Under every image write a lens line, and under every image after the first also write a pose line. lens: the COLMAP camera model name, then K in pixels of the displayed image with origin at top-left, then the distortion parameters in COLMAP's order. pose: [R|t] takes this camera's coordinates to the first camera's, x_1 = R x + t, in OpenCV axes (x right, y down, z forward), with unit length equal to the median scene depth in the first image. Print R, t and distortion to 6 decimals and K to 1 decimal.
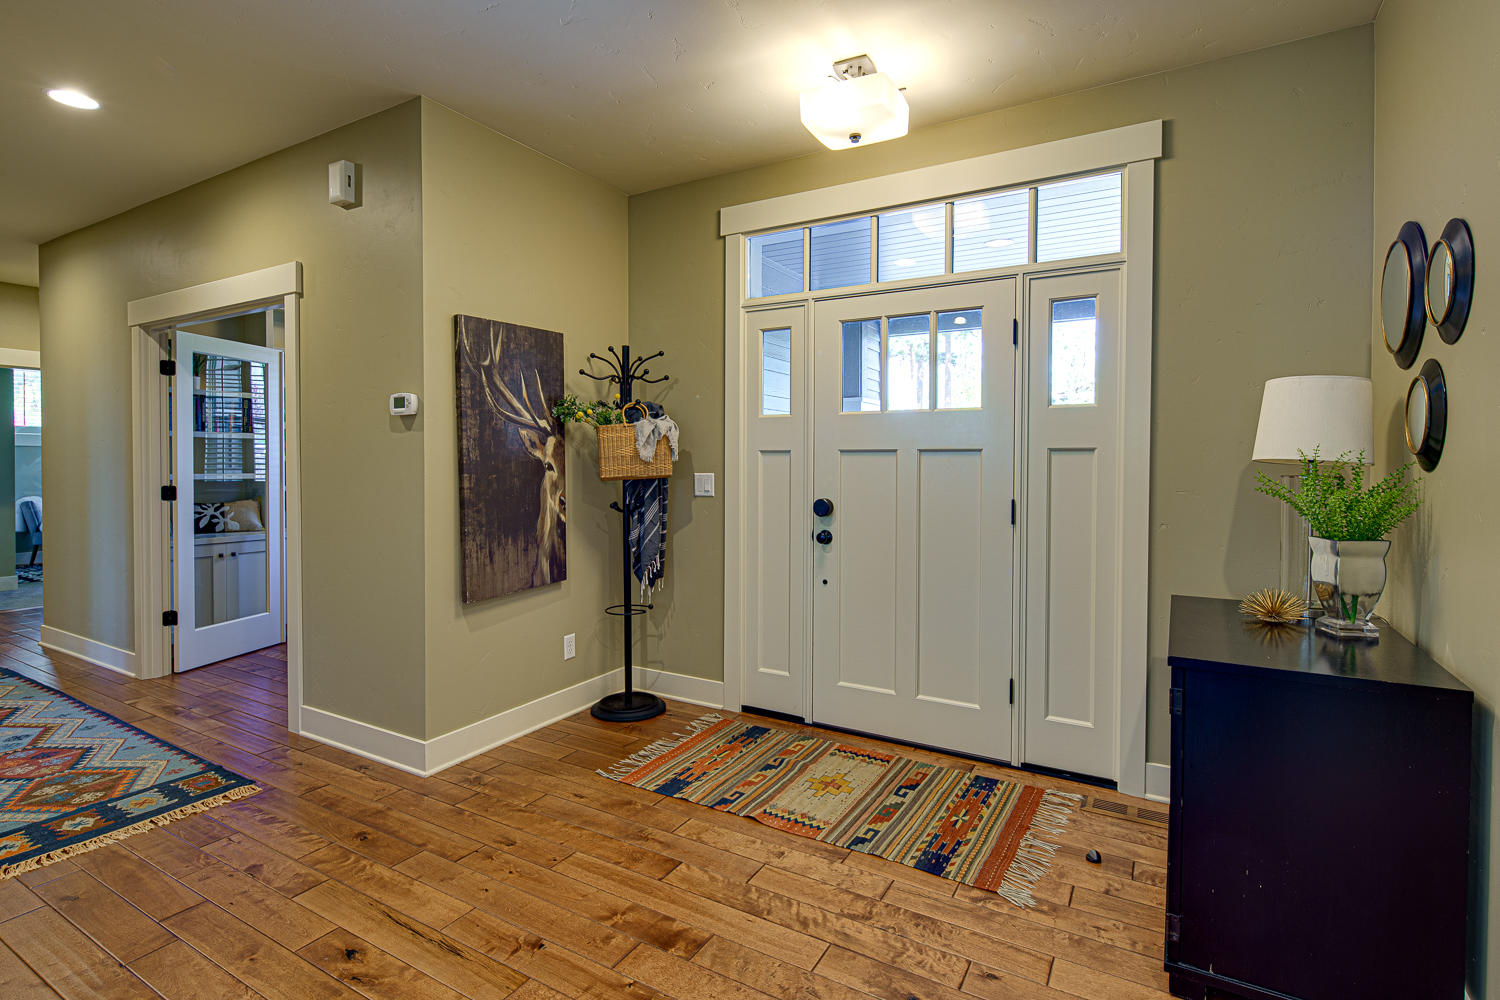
lens RADIAL K [[735.2, 0, 746.0], [0, 735.2, 473.5], [0, 0, 1]] dist [0.001385, -0.002998]
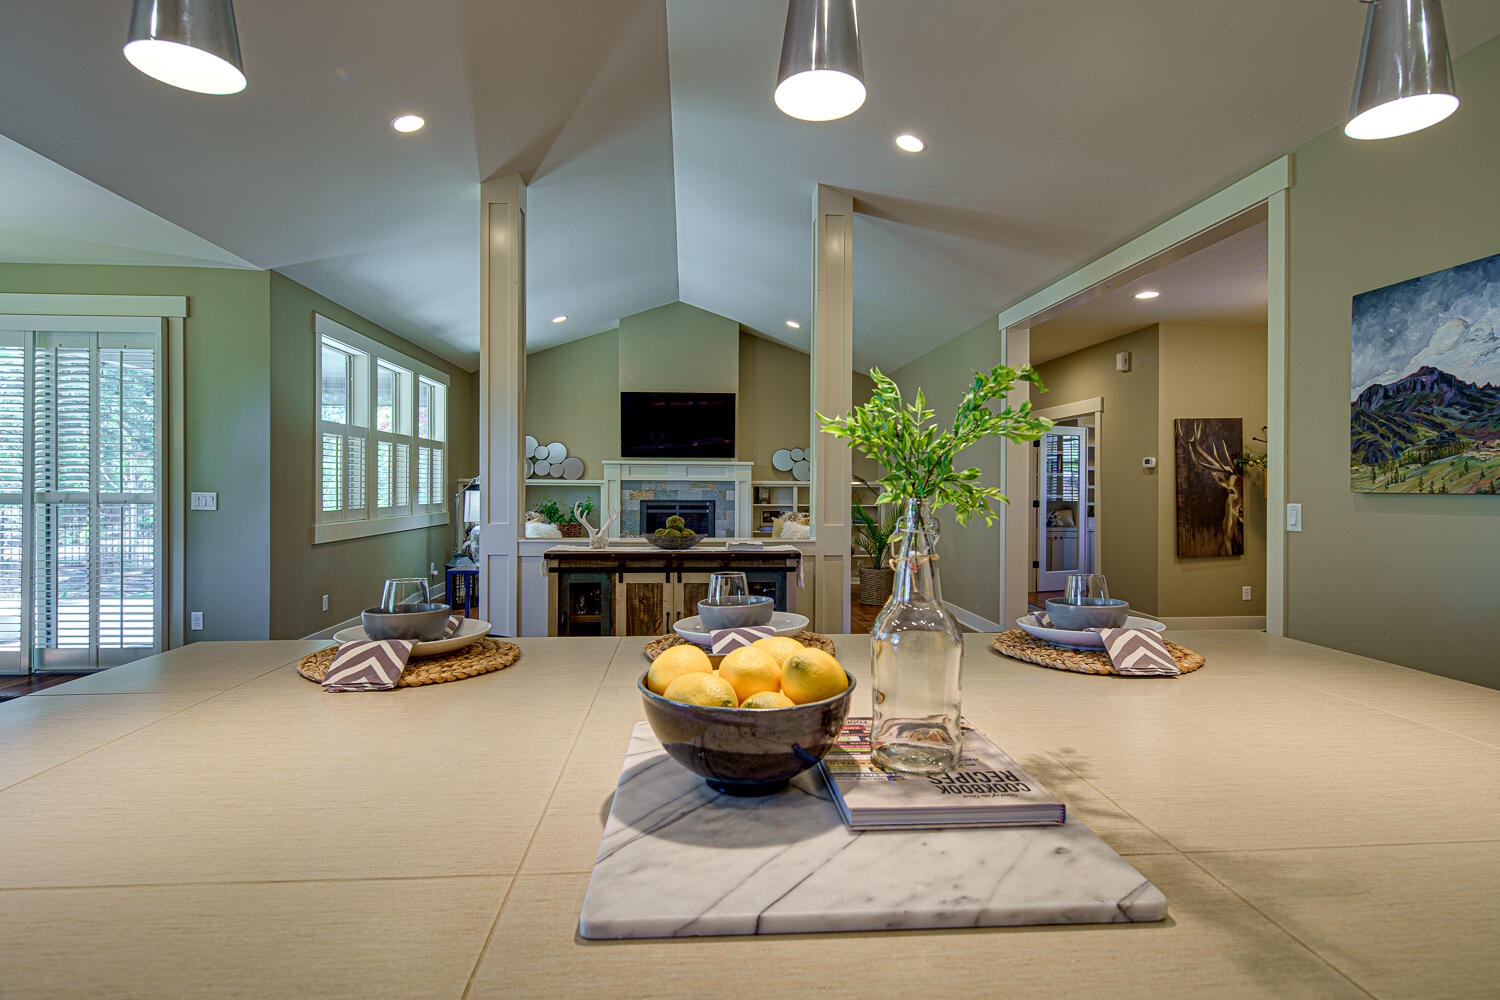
lens RADIAL K [[735.2, 0, 738.5], [0, 735.2, 492.2], [0, 0, 1]] dist [0.001385, -0.002998]
pose [[0.562367, 0.005055, -0.826872, 0.568189], [-0.015404, 0.999872, -0.004364, 0.019491], [0.826744, 0.015191, 0.562373, -1.072853]]
